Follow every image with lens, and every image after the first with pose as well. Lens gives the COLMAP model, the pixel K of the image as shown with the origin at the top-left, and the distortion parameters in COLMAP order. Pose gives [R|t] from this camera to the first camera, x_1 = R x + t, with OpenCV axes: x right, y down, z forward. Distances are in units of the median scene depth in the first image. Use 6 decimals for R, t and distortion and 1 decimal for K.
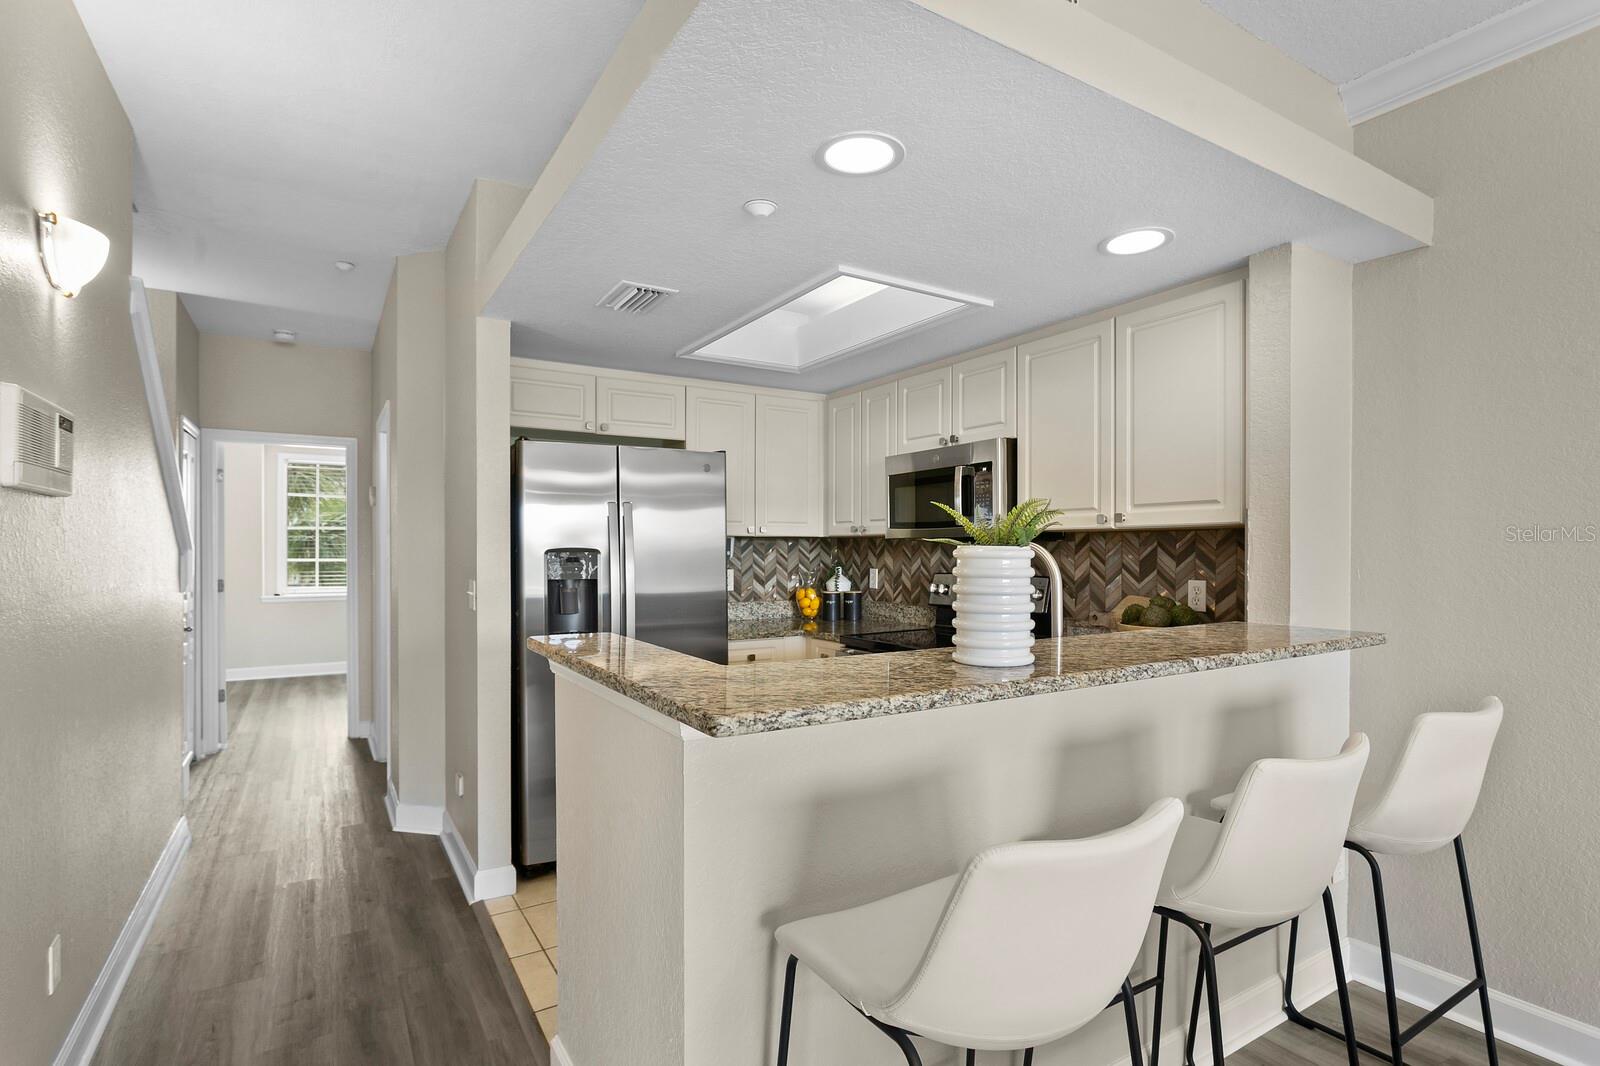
lens RADIAL K [[788.5, 0, 791.2], [0, 788.5, 515.2], [0, 0, 1]] dist [-0.015761, 0.007831]
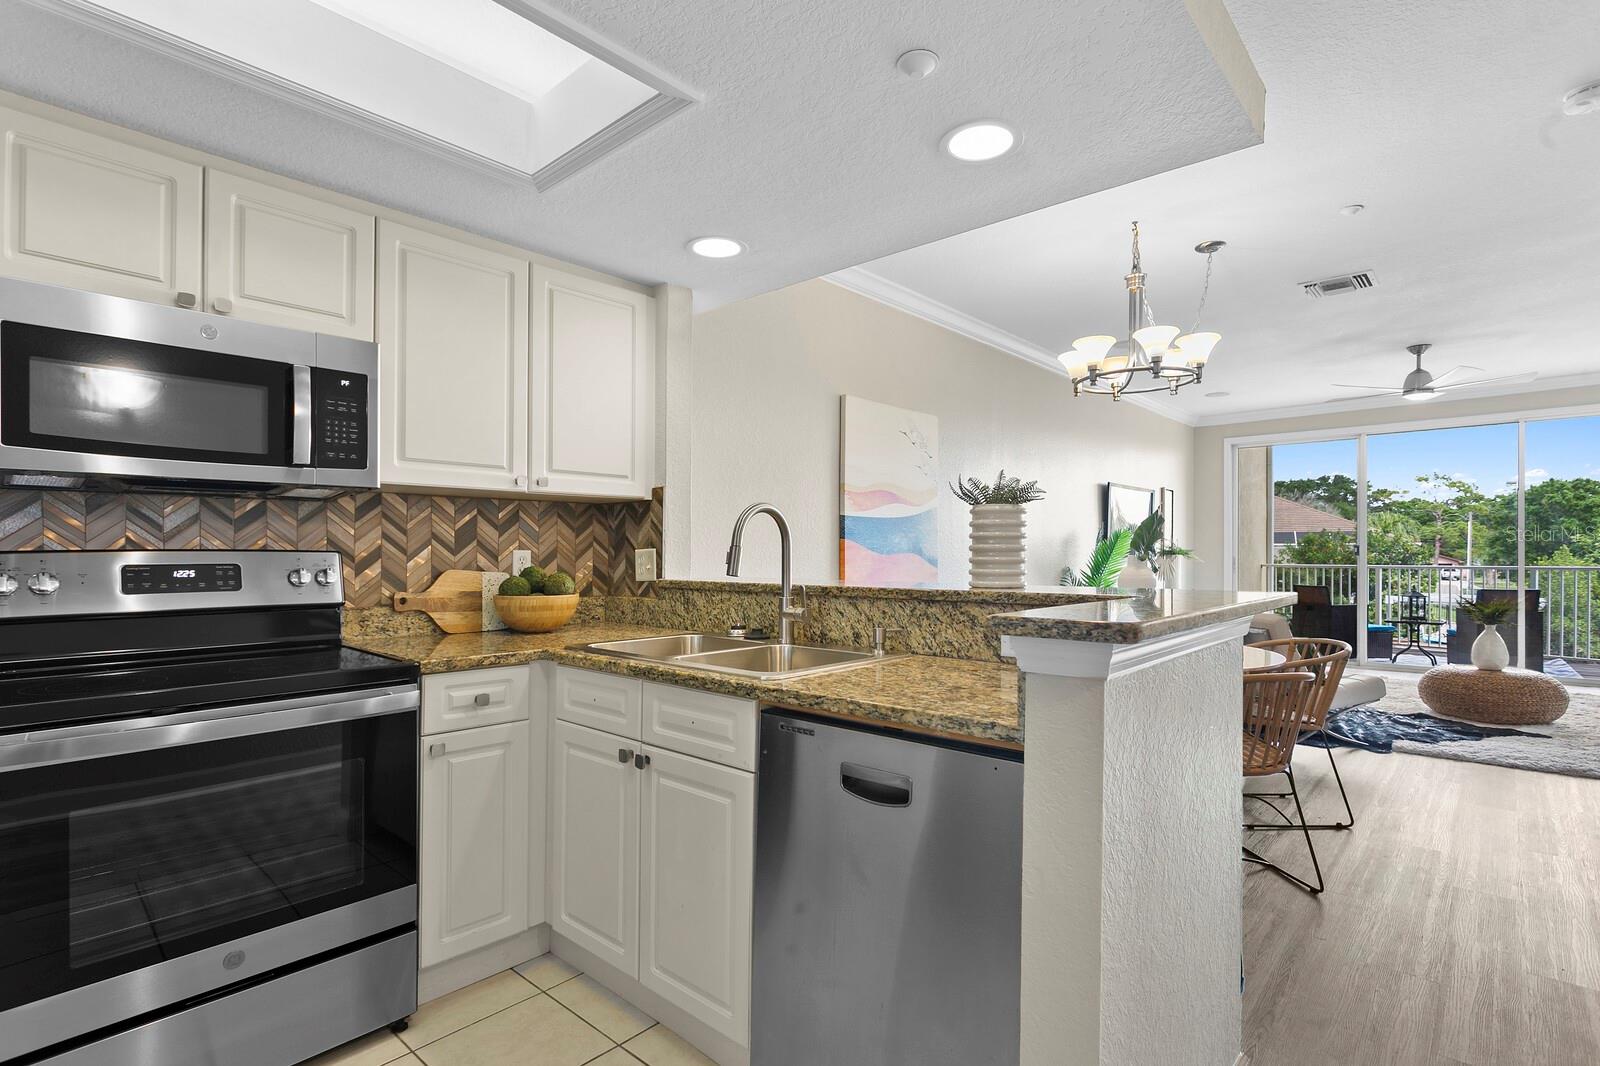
lens RADIAL K [[776.1, 0, 803.5], [0, 776.1, 541.7], [0, 0, 1]] dist [0.000466, 0.007777]
pose [[-0.282088, 0.001344, 0.959388, -0.474509], [-0.051475, 0.998537, -0.016534, 0.061690], [-0.958007, -0.054049, -0.281606, 0.825835]]
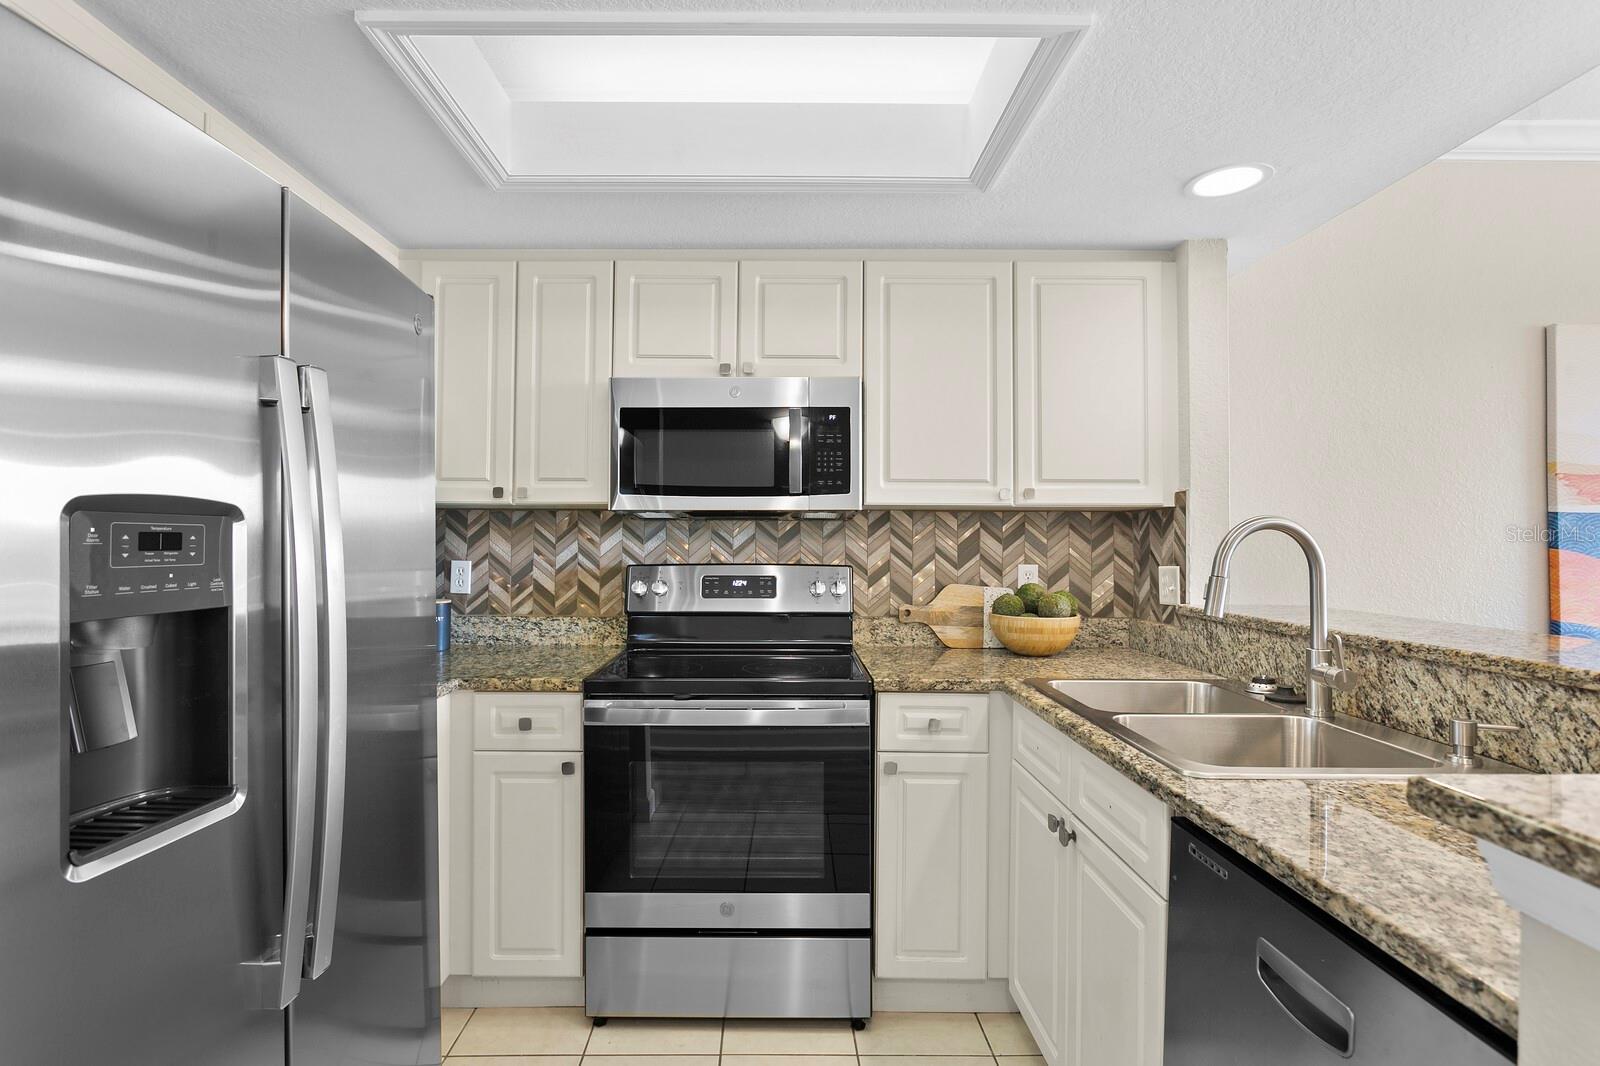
lens RADIAL K [[788.5, 0, 791.2], [0, 788.5, 515.2], [0, 0, 1]] dist [-0.015761, 0.007831]
pose [[0.515018, 0.018220, 0.856986, -0.390570], [-0.042672, 0.999079, 0.004403, 0.027885], [-0.856116, -0.038837, 0.515322, 0.669614]]
